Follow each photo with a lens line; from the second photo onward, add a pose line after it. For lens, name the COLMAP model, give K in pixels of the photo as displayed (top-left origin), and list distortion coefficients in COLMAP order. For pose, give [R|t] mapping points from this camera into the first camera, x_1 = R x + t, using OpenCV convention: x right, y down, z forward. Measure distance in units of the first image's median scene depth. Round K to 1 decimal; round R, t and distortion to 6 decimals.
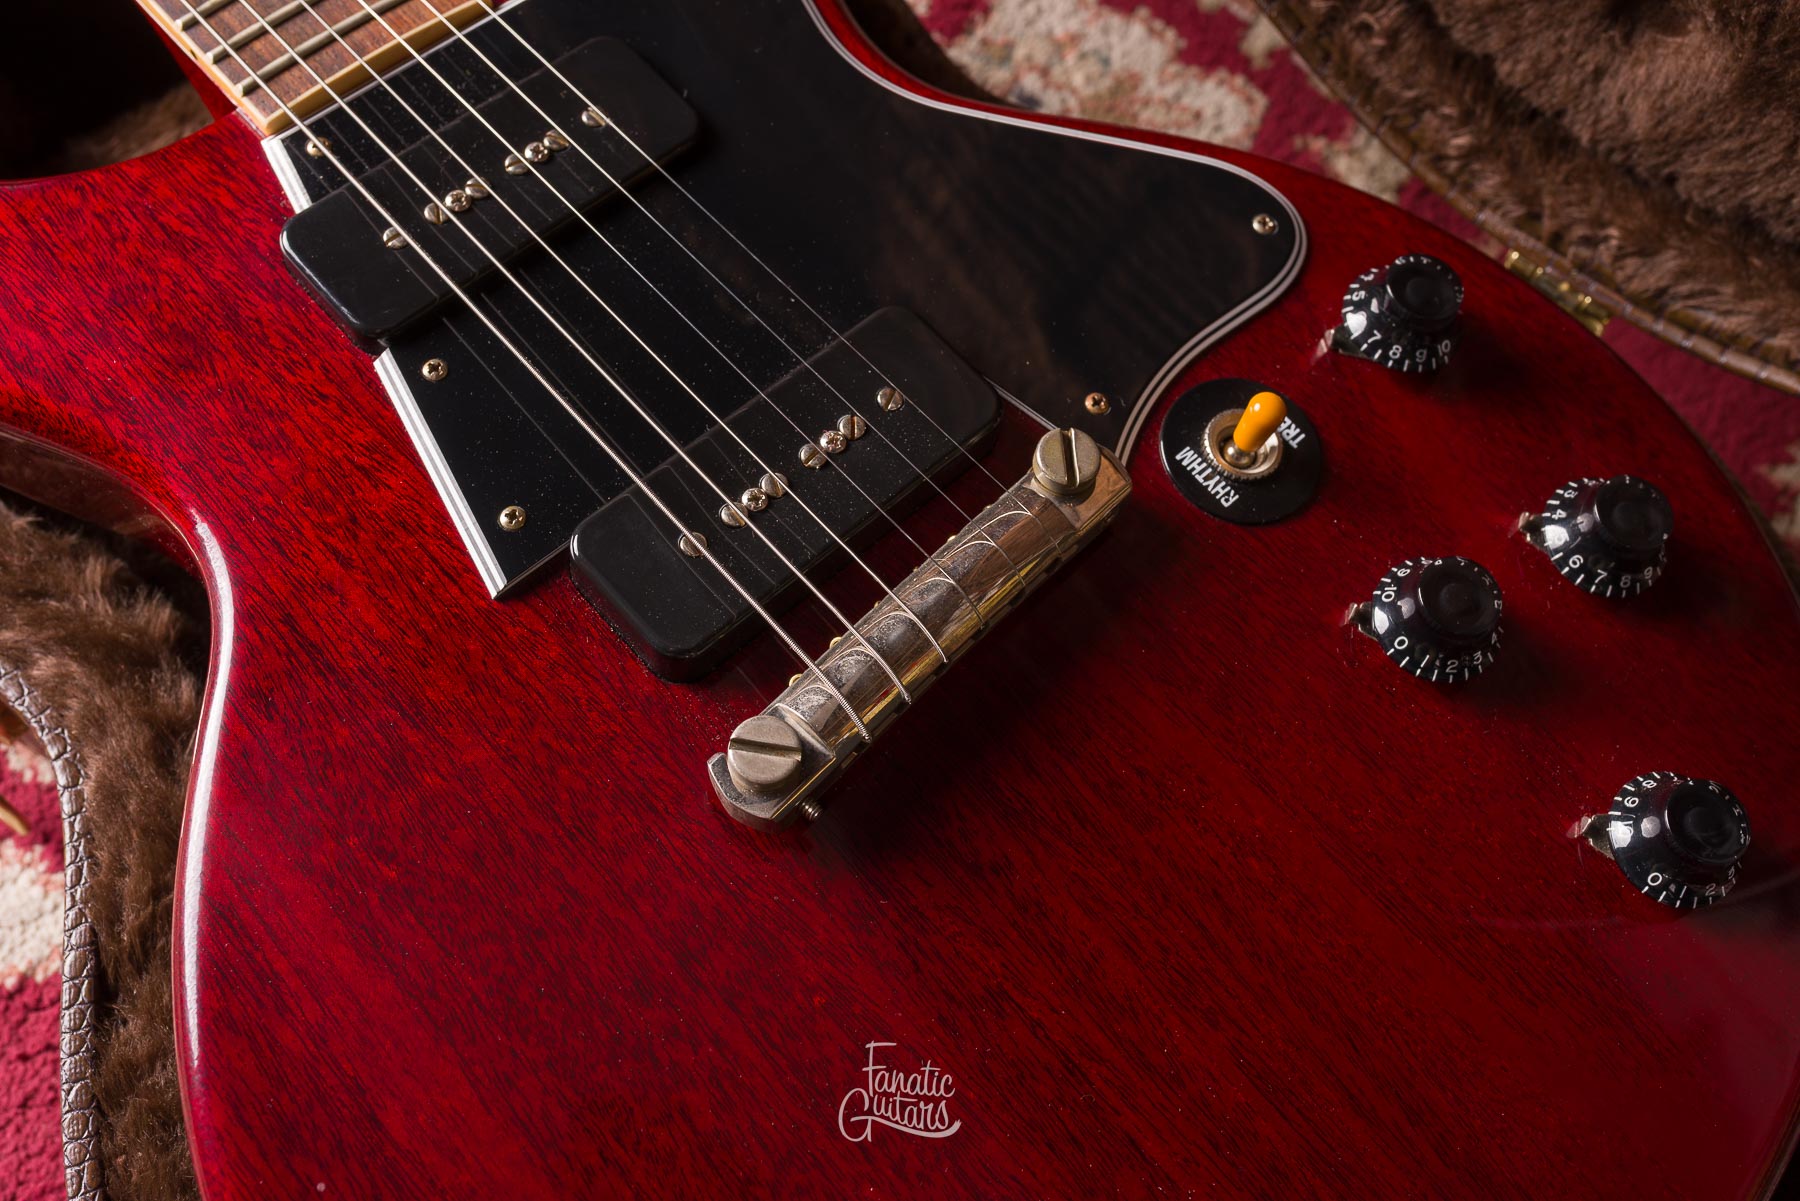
lens RADIAL K [[1799.8, 0, 898.1], [0, 1799.8, 599.1], [0, 0, 1]] dist [0.000847, -0.000941]
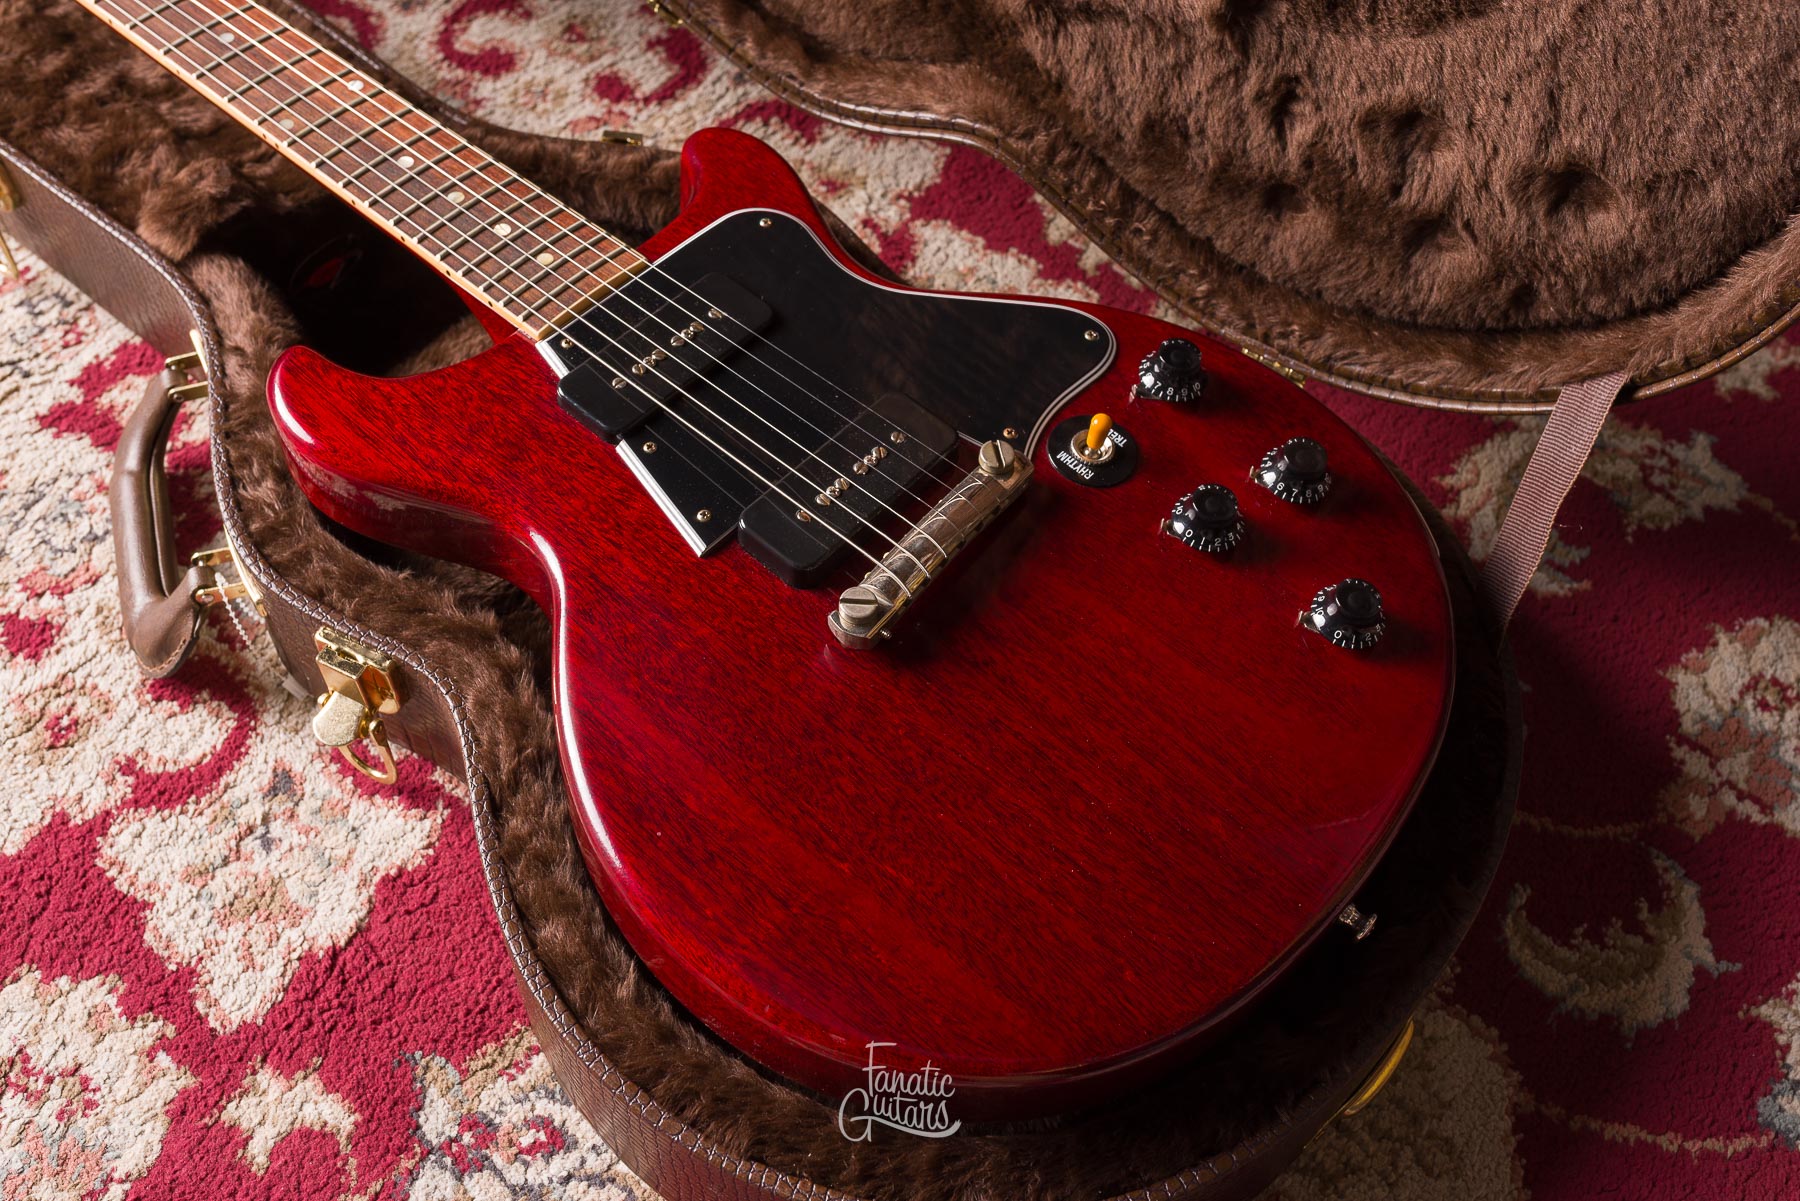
lens RADIAL K [[1751.9, 0, 898.8], [0, 1751.9, 598.4], [0, 0, 1]] dist [-0.001106, -0.001039]
pose [[0.993168, -0.109819, 0.039463, -0.083820], [0.114824, 0.979979, -0.162654, 0.310399], [-0.020810, 0.166074, 0.985894, -0.671447]]
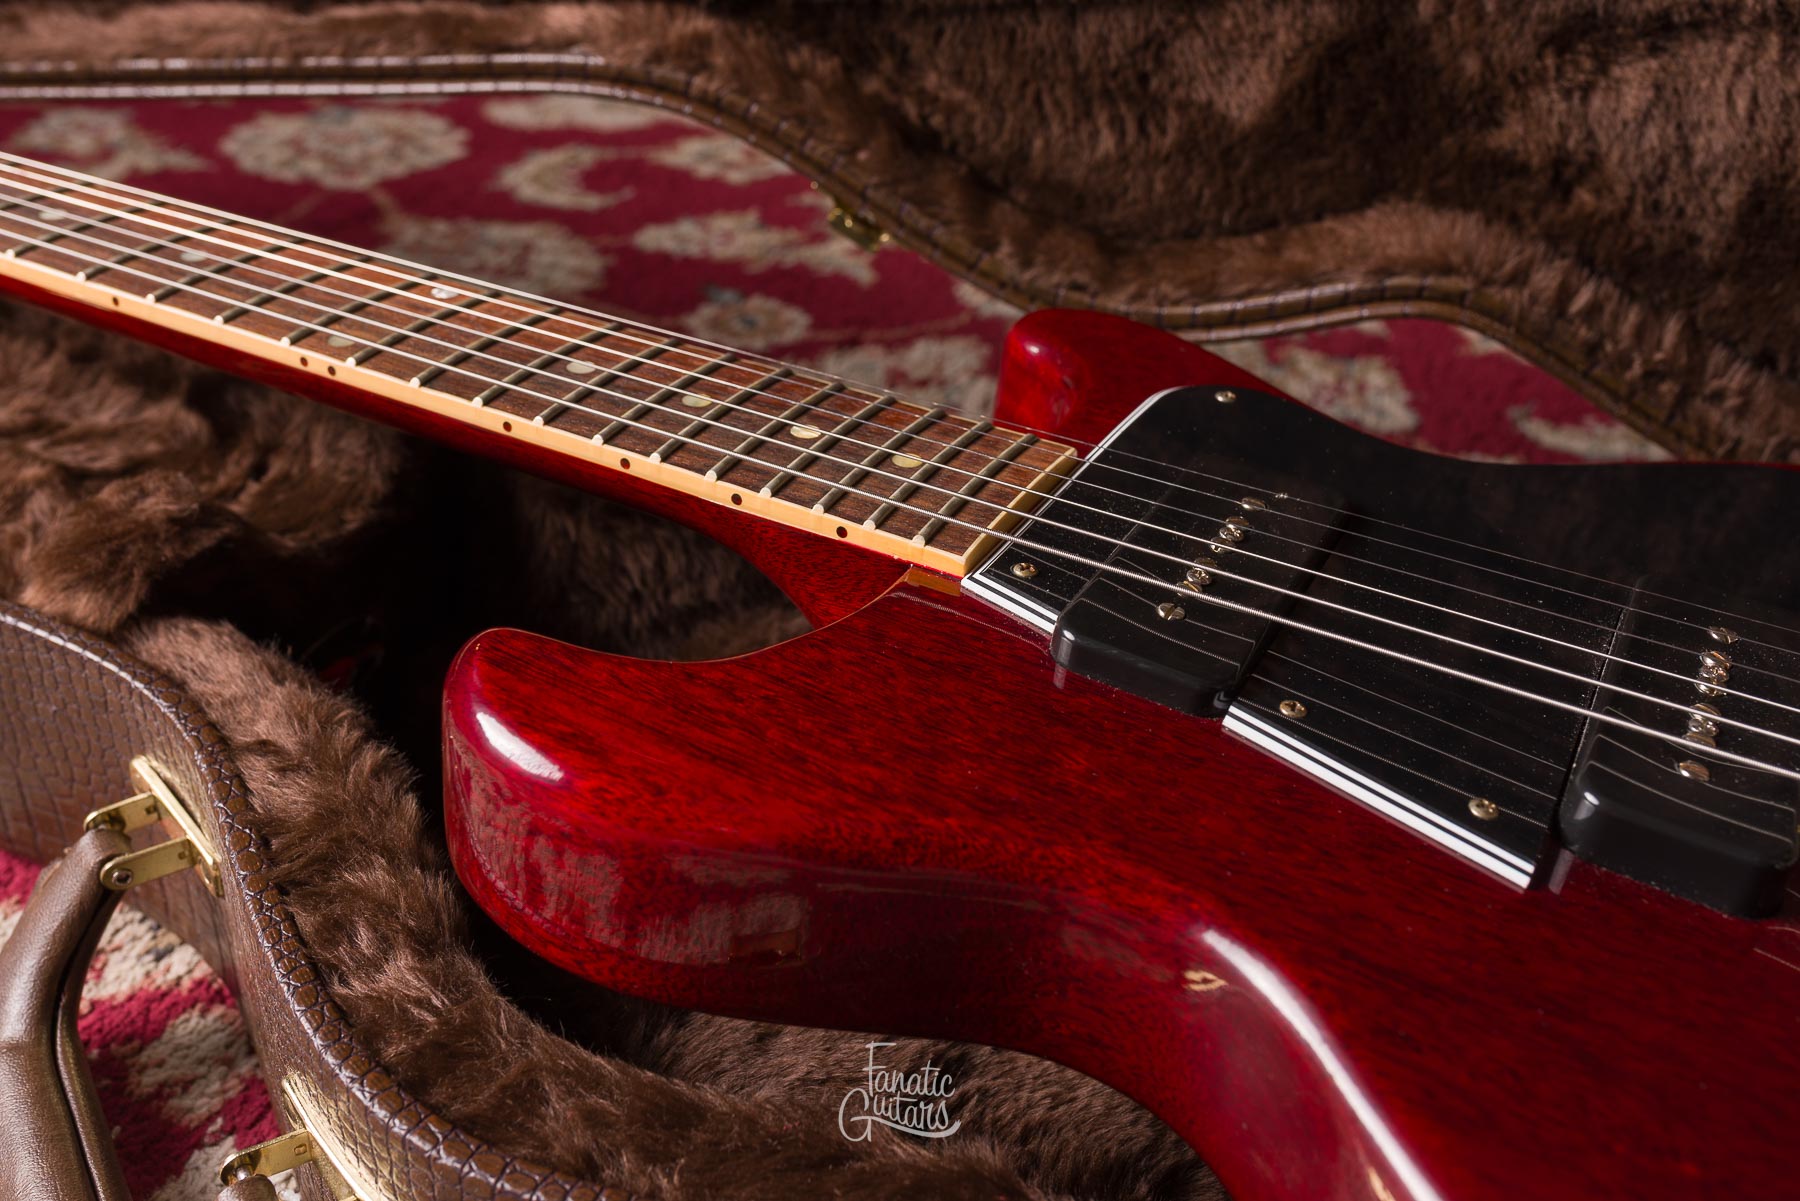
lens RADIAL K [[1799.8, 0, 898.1], [0, 1799.8, 599.1], [0, 0, 1]] dist [0.000847, -0.000941]
pose [[0.940538, -0.199988, 0.274578, -0.607381], [0.312694, 0.825514, -0.469839, 0.166232], [-0.132706, 0.527760, 0.838963, 0.230396]]
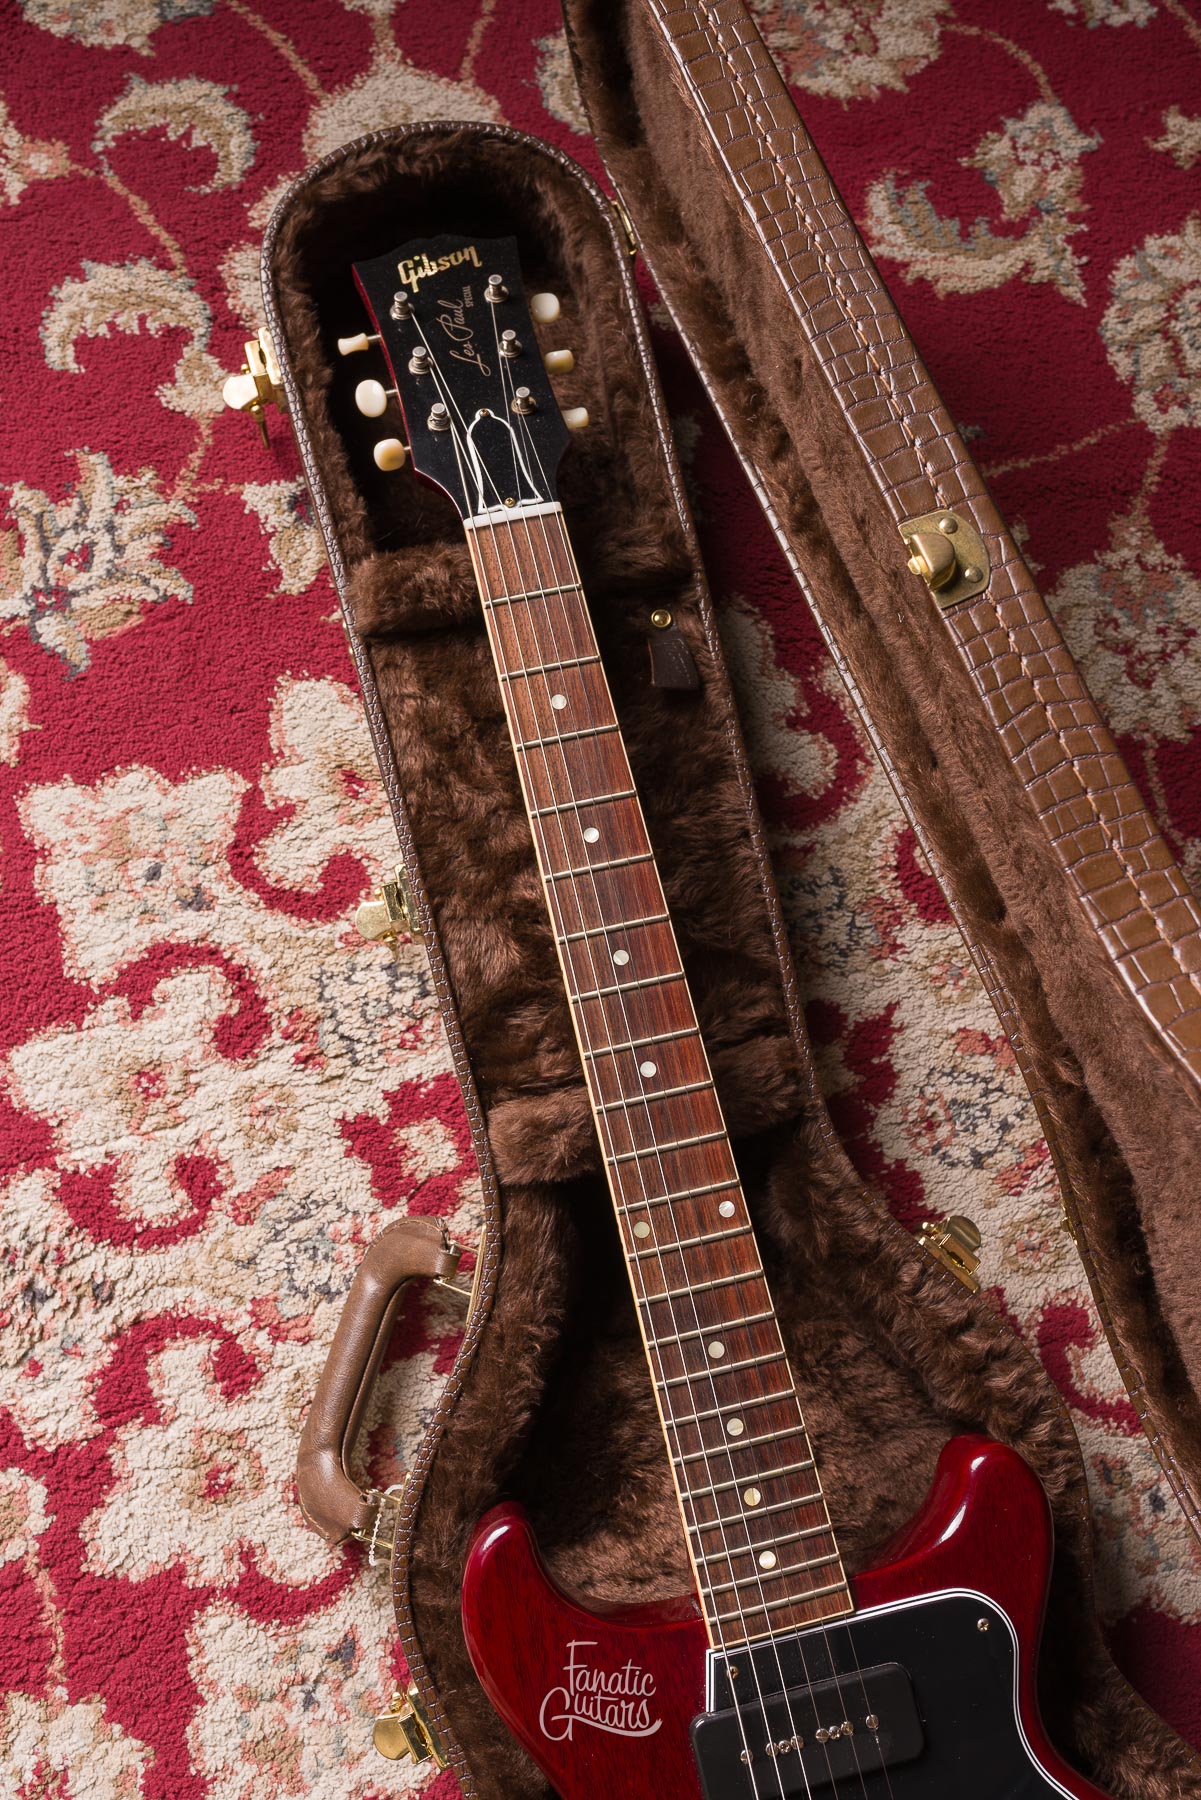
lens RADIAL K [[1732.0, 0, 599.3], [0, 1732.0, 902.6], [0, 0, 1]] dist [0.001575, -0.003286]
pose [[0.868085, 0.478474, -0.132253, -0.557125], [-0.442274, 0.866443, 0.231667, -1.235007], [0.225436, -0.142615, 0.963763, -0.618428]]
